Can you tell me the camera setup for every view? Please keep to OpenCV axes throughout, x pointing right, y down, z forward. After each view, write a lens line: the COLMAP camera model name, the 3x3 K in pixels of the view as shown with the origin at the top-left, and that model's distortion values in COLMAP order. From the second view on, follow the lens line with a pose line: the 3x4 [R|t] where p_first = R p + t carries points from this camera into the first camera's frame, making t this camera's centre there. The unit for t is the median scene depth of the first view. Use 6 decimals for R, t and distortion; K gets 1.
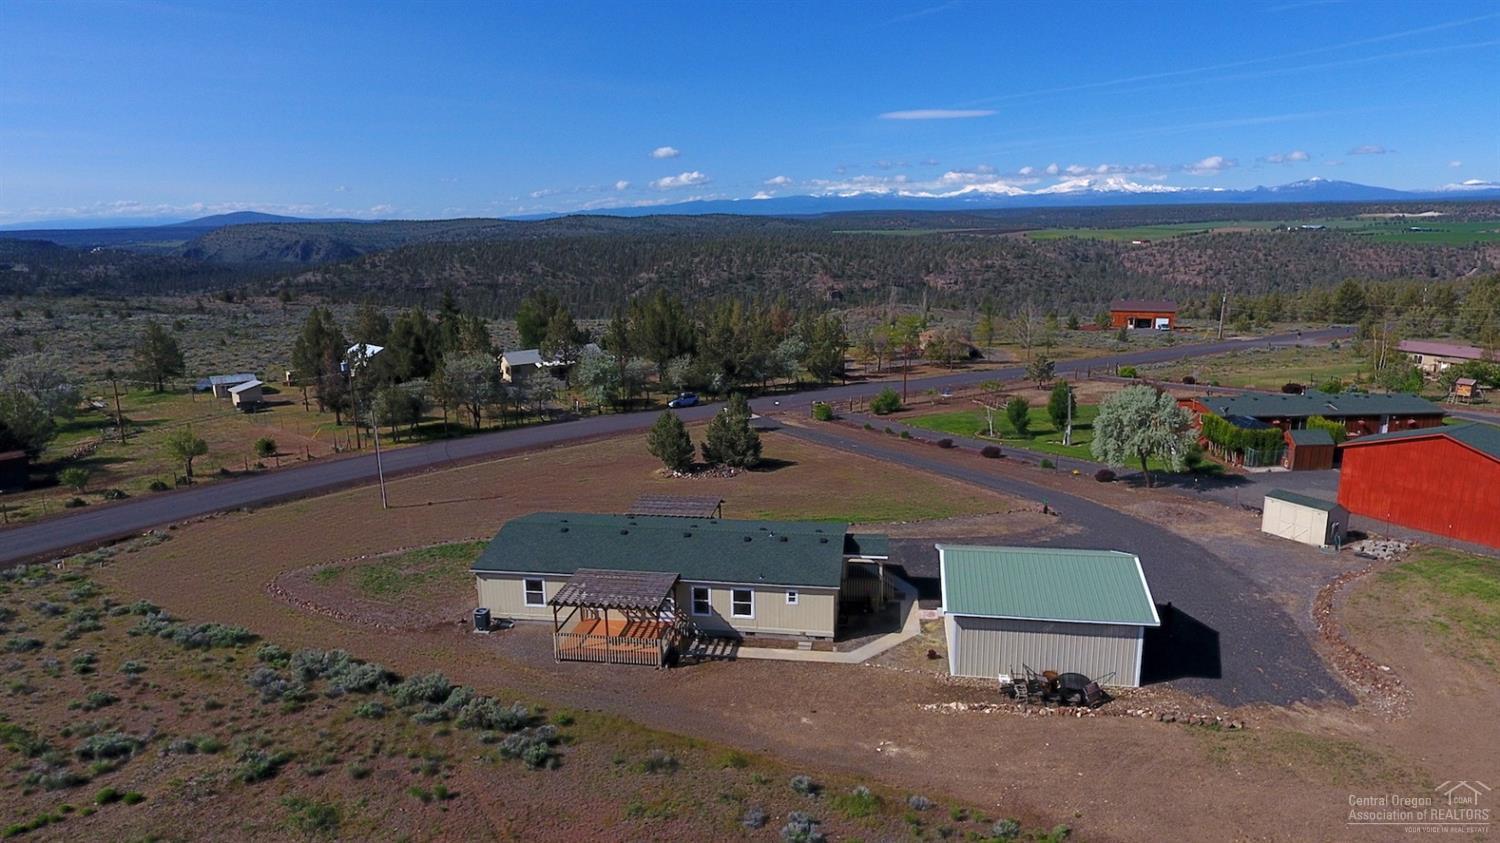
lens RADIAL K [[870.3, 0, 750.0], [0, 870.3, 421.5], [0, 0, 1]] dist [-0.001019, -0.002406]
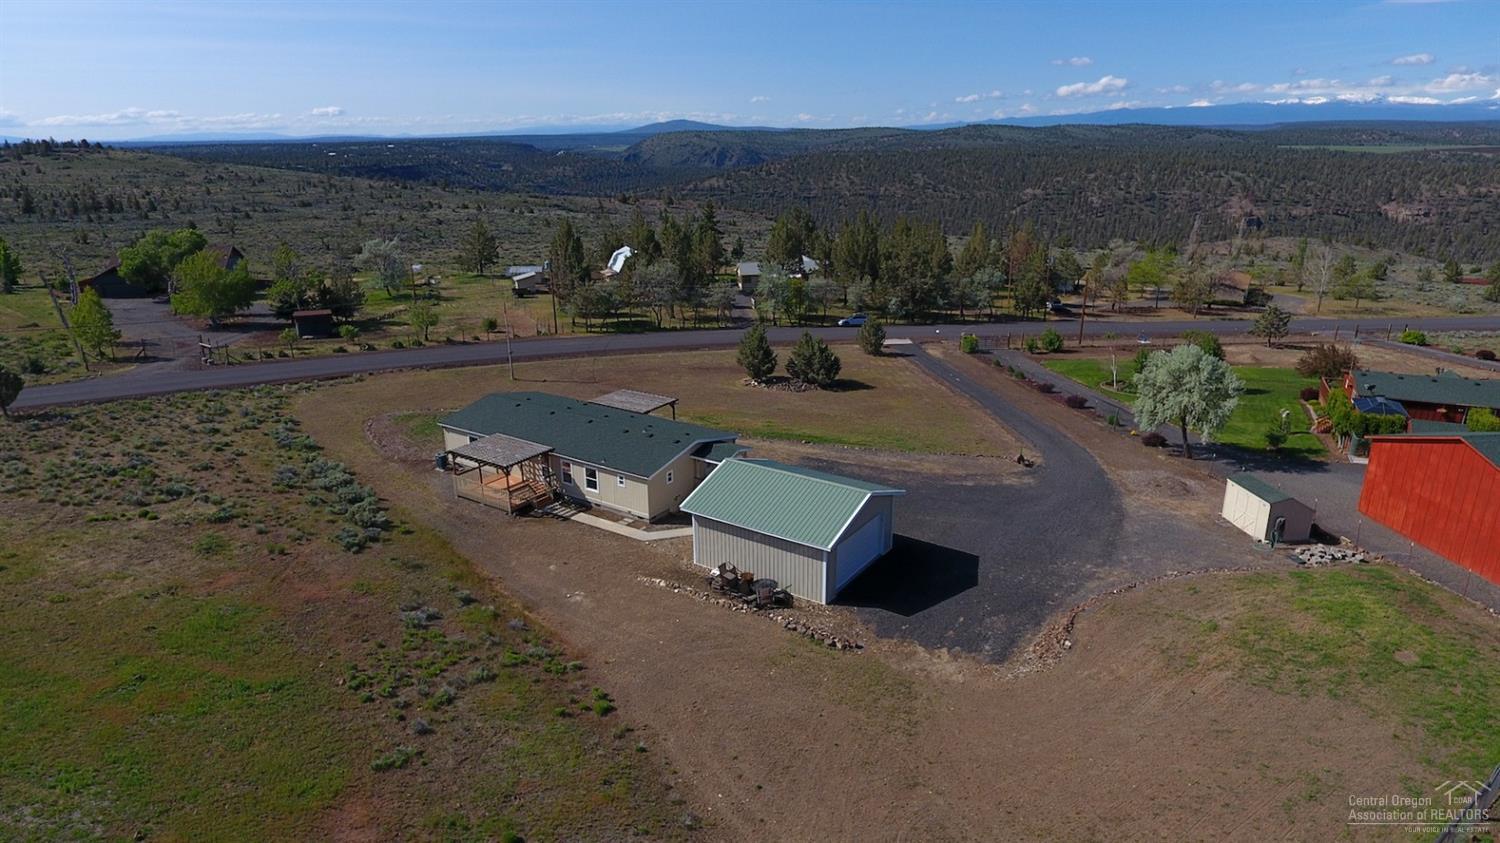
lens RADIAL K [[870.3, 0, 750.0], [0, 870.3, 421.5], [0, 0, 1]] dist [-0.001019, -0.002406]
pose [[0.907813, 0.139180, -0.395605, 0.270582], [-0.100693, 0.988067, 0.116554, -0.015167], [0.407107, -0.065974, 0.910995, -0.009245]]
